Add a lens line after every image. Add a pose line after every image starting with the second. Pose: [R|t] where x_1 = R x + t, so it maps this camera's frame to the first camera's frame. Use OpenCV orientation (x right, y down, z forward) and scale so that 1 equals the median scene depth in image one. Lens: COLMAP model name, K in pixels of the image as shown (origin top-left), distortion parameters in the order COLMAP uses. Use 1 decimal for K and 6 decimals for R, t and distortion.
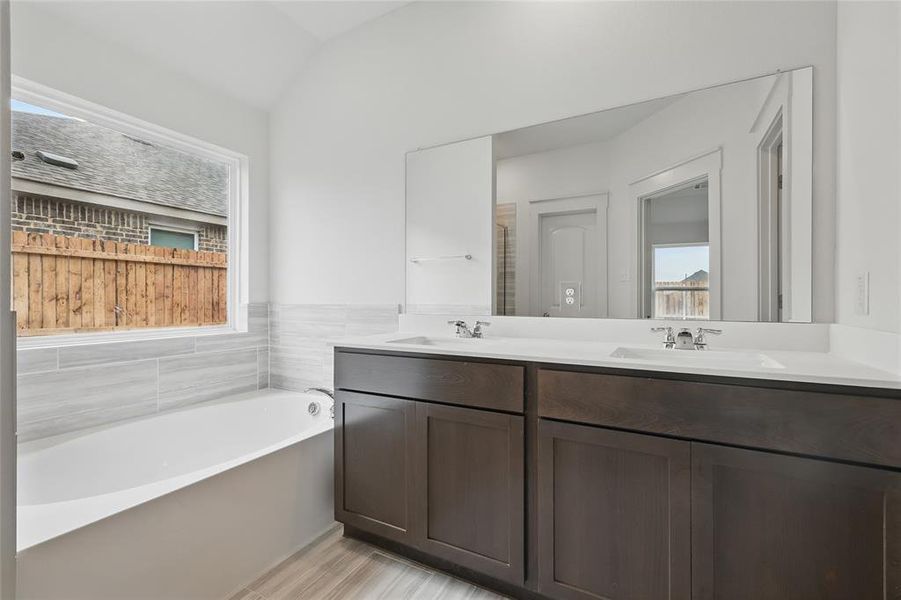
lens RADIAL K [[398.4, 0, 455.2], [0, 398.4, 299.9], [0, 0, 1]] dist [0.001019, 0.000079]
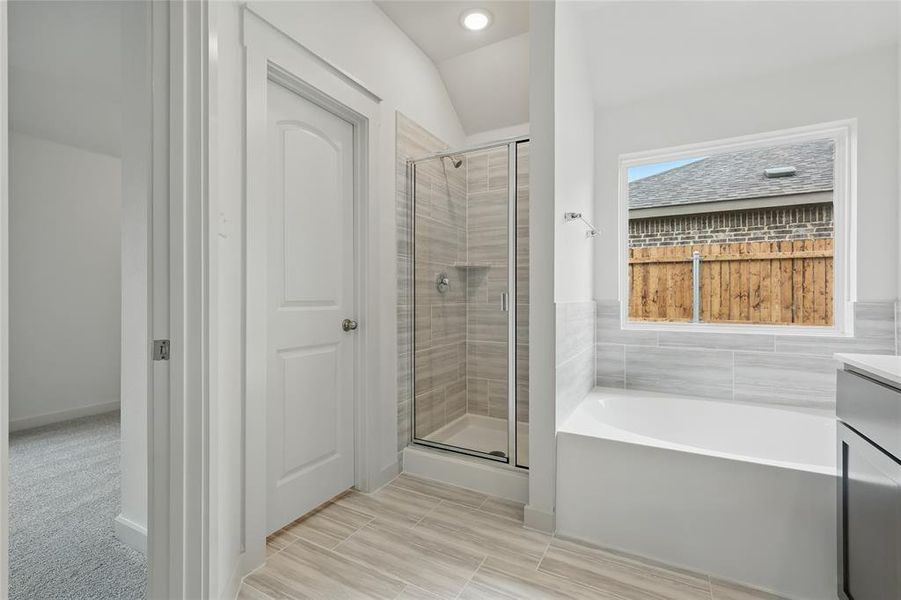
lens RADIAL K [[398.4, 0, 455.2], [0, 398.4, 299.9], [0, 0, 1]] dist [0.001019, 0.000079]
pose [[0.000609, 0.008391, -0.999965, 0.187617], [-0.000340, 0.999965, 0.008391, -0.000882], [1.000000, 0.000335, 0.000612, 0.129415]]
